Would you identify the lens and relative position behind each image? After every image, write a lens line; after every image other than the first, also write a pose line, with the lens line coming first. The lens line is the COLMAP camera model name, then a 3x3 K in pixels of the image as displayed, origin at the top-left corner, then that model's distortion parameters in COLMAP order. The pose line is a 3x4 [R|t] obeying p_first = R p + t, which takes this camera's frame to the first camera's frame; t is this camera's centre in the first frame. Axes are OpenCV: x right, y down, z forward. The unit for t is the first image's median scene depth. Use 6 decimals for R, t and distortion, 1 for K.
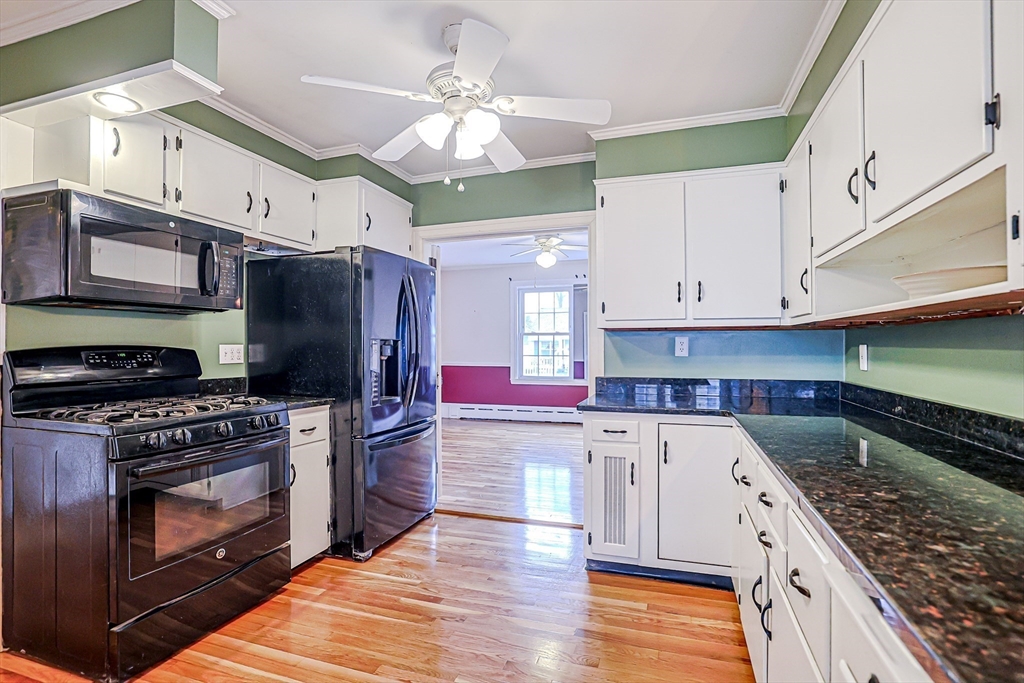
lens RADIAL K [[467.4, 0, 512.0], [0, 467.4, 341.5], [0, 0, 1]] dist [-0.031522, 0.001450]
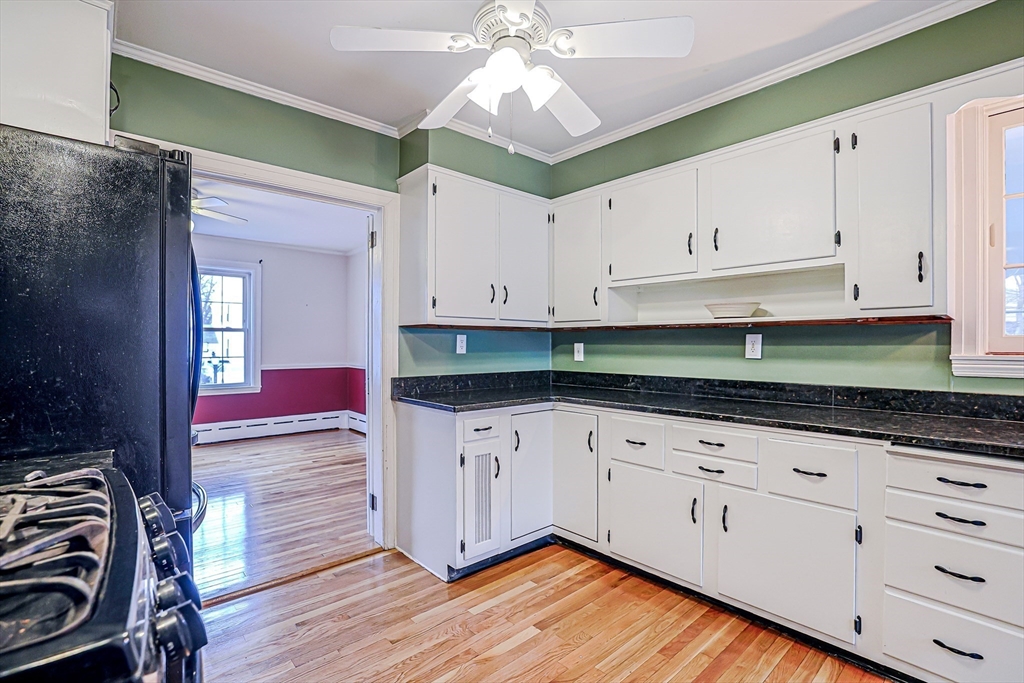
lens RADIAL K [[463.9, 0, 538.3], [0, 463.9, 342.9], [0, 0, 1]] dist [-0.029538, 0.000299]
pose [[0.494784, 0.005837, 0.868996, -0.554075], [-0.007345, 0.999970, -0.002534, 0.009912], [-0.868985, -0.005129, 0.494812, 0.390474]]
